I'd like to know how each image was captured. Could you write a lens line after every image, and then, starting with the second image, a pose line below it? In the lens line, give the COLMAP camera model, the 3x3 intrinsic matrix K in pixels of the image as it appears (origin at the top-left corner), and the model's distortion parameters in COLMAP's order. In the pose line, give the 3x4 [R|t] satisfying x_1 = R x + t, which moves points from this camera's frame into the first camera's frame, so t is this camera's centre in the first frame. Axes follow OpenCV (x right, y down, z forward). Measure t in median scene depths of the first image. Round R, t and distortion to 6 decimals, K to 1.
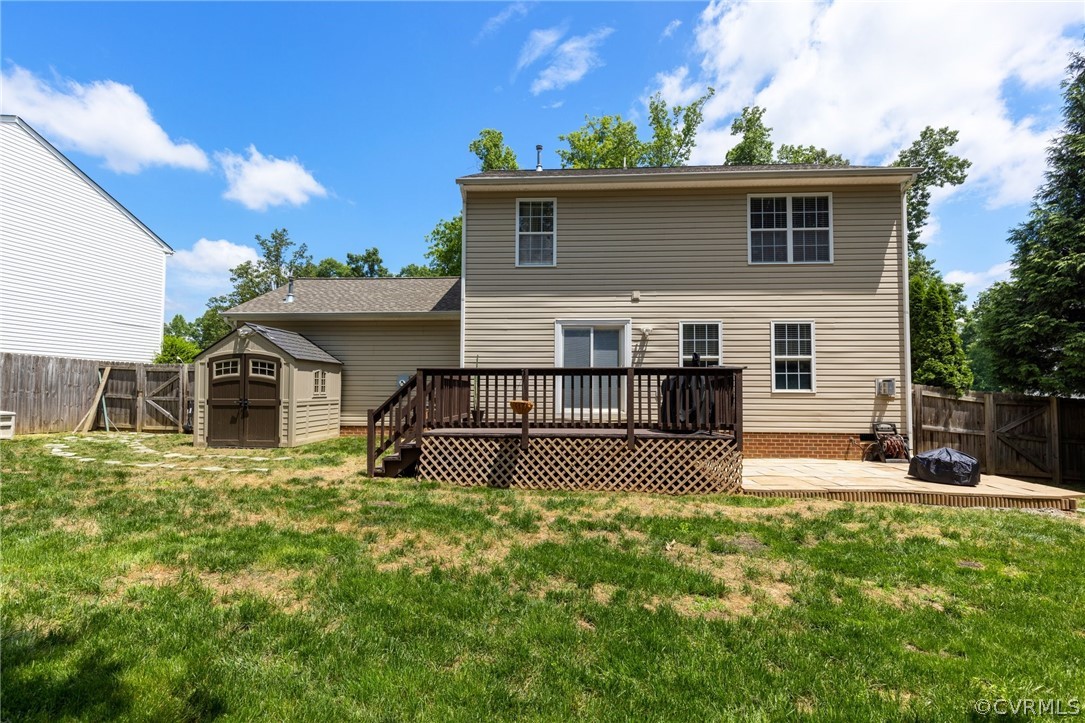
lens RADIAL K [[478.5, 0, 542.5], [0, 478.5, 361.5], [0, 0, 1]] dist [-0.001326, -0.000307]
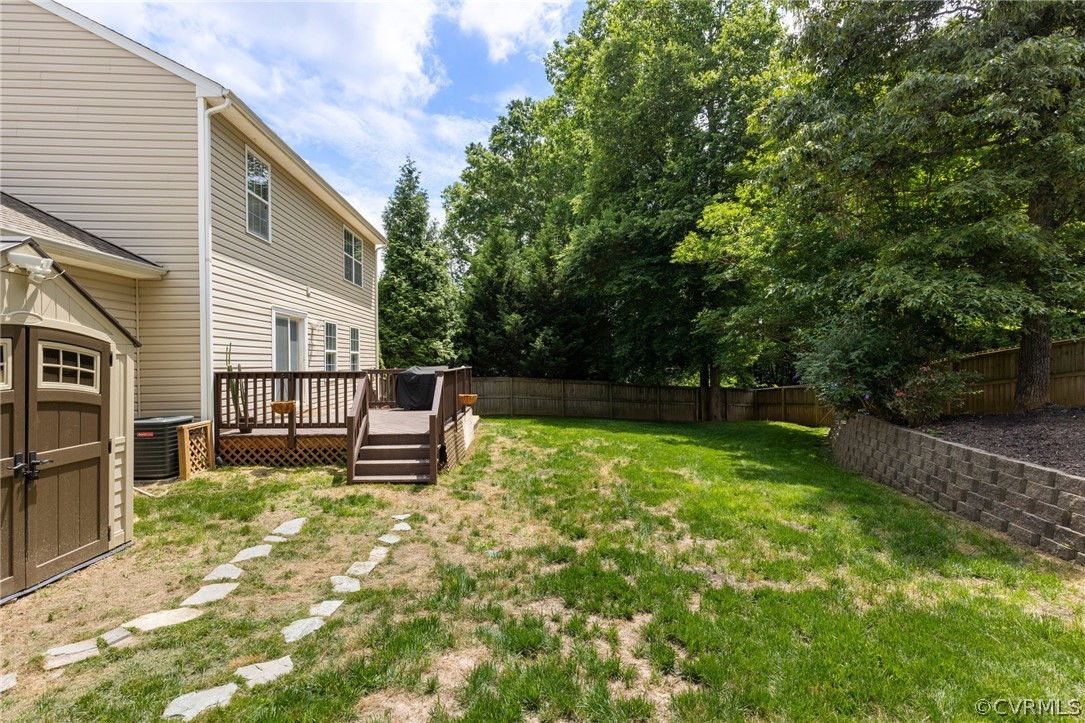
lens RADIAL K [[487.8, 0, 542.5], [0, 487.8, 361.5], [0, 0, 1]] dist [0.000061, -0.000025]
pose [[-0.138383, -0.008292, 0.990344, -1.027968], [-0.040200, 0.999188, 0.002748, -0.006654], [-0.989563, -0.039432, -0.138604, 0.677326]]
